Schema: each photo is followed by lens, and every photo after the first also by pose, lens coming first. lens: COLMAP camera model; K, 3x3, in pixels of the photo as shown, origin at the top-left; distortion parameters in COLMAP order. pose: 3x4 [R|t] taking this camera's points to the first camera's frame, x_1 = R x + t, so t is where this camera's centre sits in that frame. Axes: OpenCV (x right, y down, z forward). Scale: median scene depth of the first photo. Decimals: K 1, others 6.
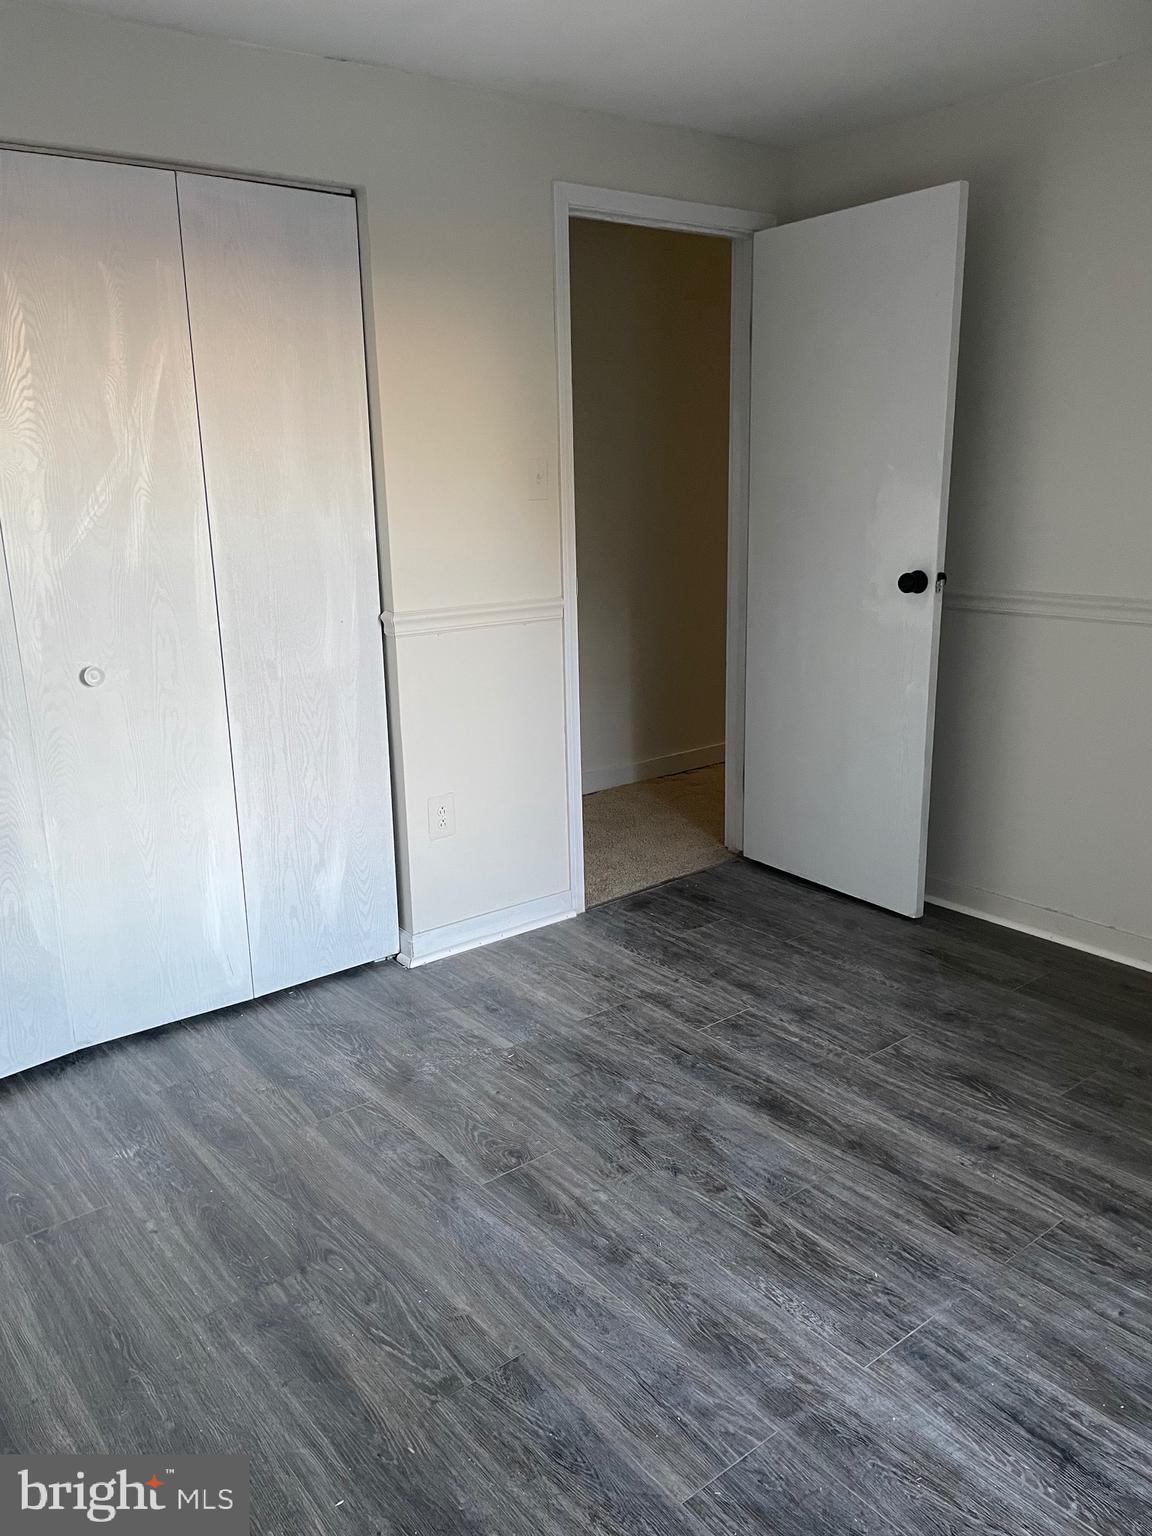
lens RADIAL K [[1156.9, 0, 576.8], [0, 1156.9, 769.4], [0, 0, 1]] dist [-0.048961, -0.019336]
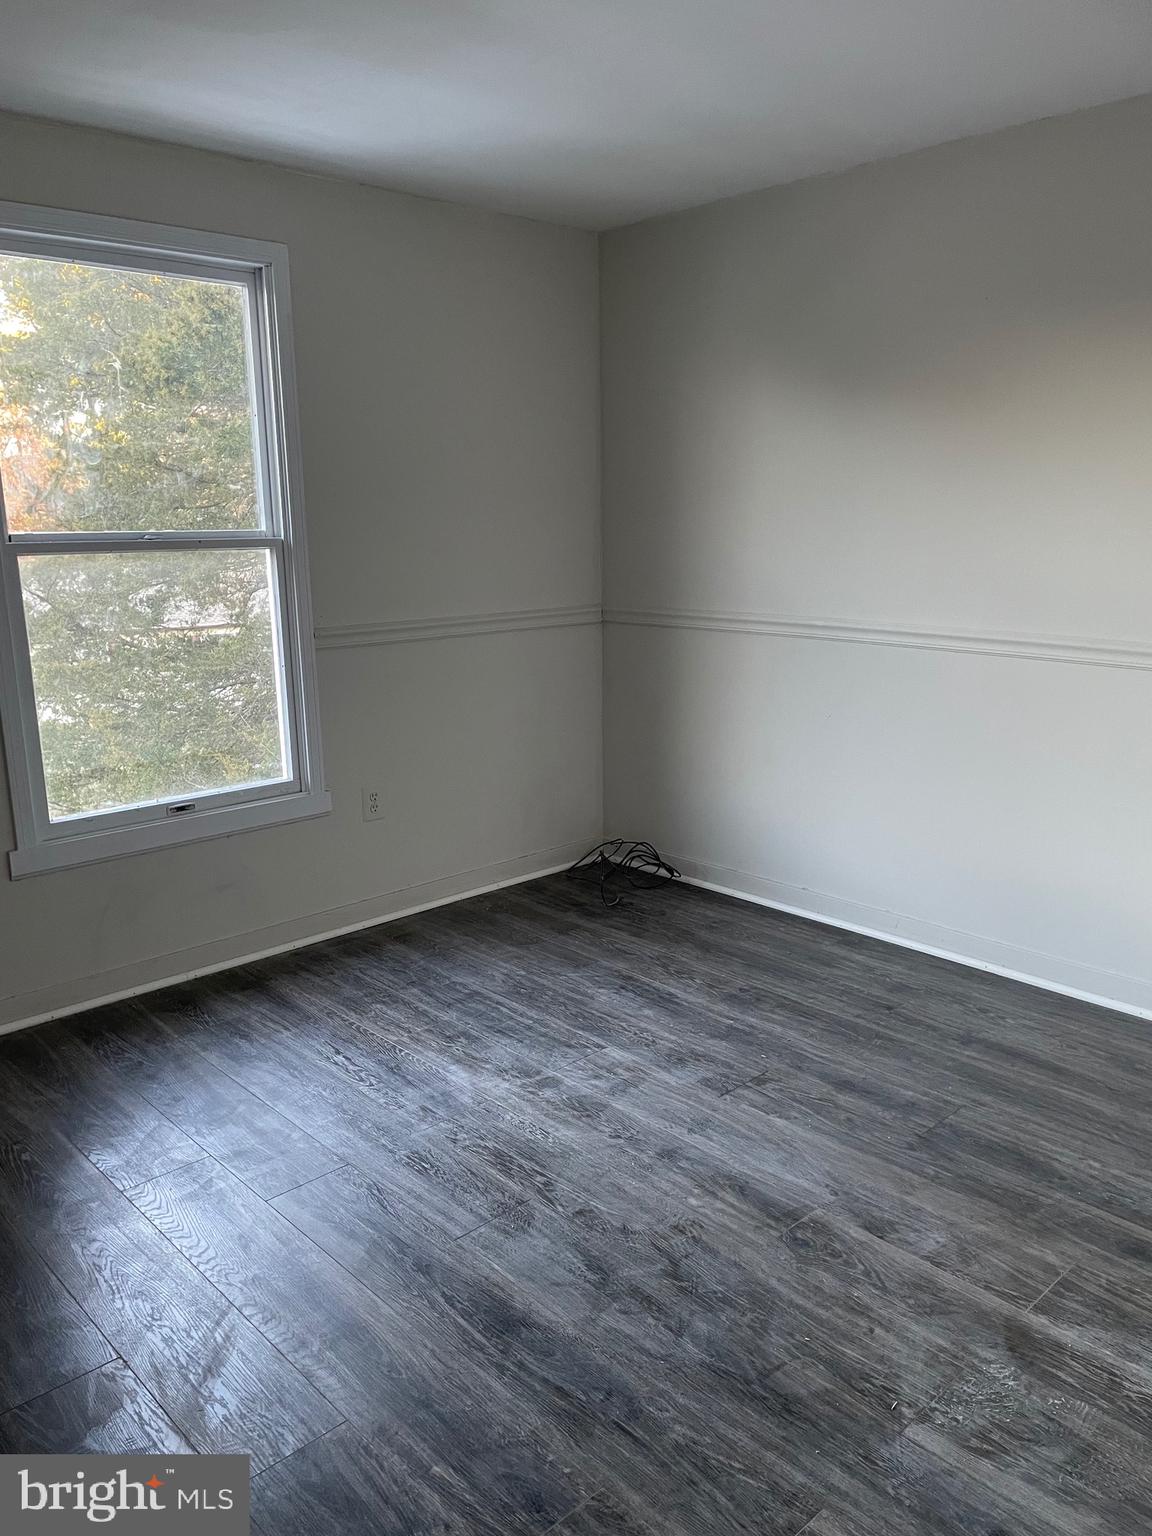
lens RADIAL K [[1156.9, 0, 579.0], [0, 1156.9, 769.3], [0, 0, 1]] dist [-0.048961, -0.019336]
pose [[-0.995385, 0.063942, -0.071559, 0.167266], [0.025534, 0.895267, 0.444798, -0.420362], [0.092505, 0.440918, -0.892768, 1.678948]]
